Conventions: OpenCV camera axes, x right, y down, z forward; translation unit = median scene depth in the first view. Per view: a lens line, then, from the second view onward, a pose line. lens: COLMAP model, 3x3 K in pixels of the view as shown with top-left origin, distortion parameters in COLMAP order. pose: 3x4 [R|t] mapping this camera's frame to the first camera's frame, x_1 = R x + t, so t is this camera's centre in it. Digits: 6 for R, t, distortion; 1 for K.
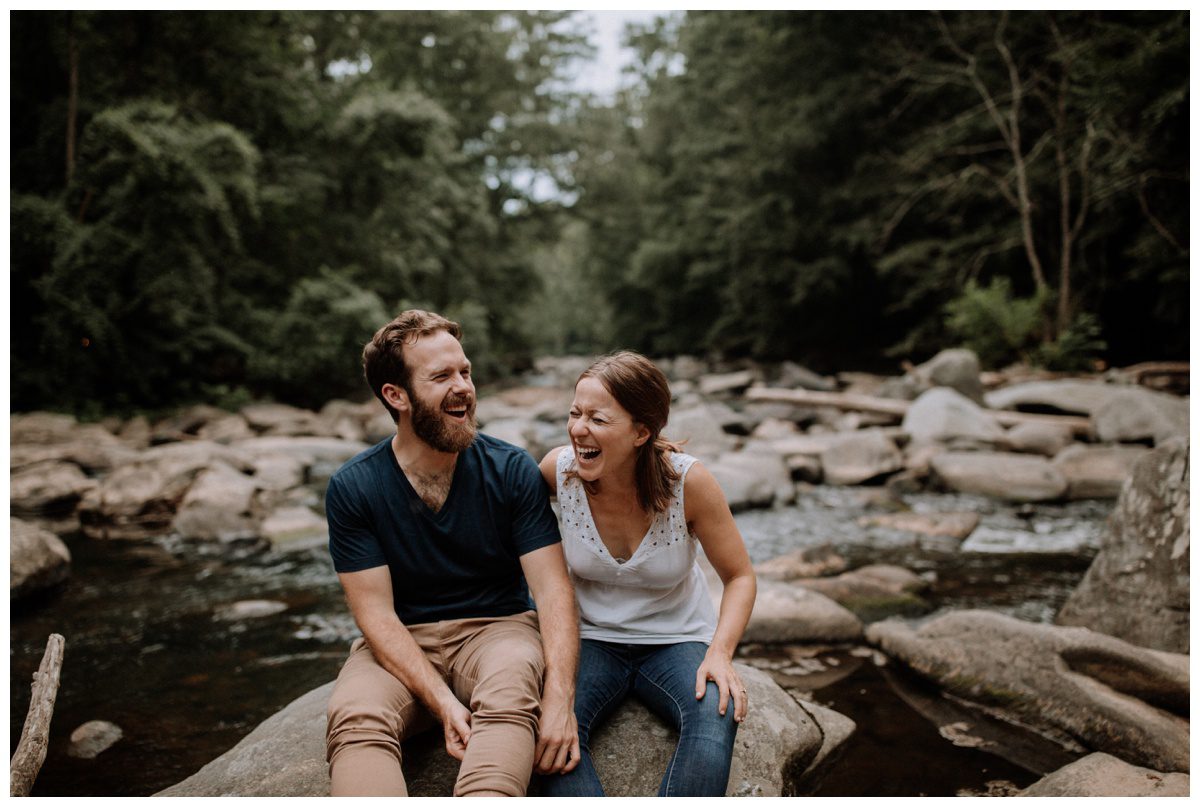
lens RADIAL K [[1125.6, 0, 600.0], [0, 1125.6, 403.5], [0, 0, 1]] dist [0.000624, -0.030245]
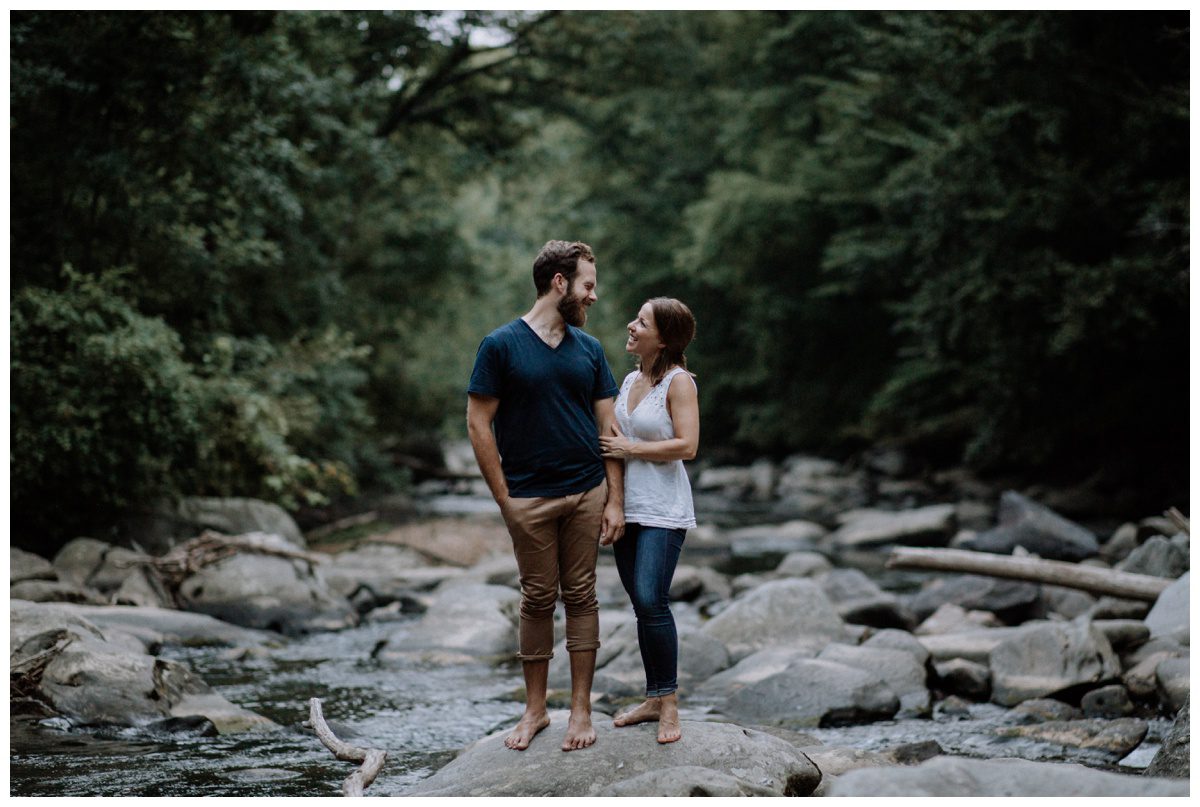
lens RADIAL K [[3030.5, 0, 600.0], [0, 3030.5, 403.5], [0, 0, 1]] dist [0.185977, 0.963346]
pose [[0.999331, 0.036531, 0.001841, -0.007587], [-0.036382, 0.997932, -0.053001, 0.000994], [-0.003773, 0.052898, 0.998593, -0.184303]]
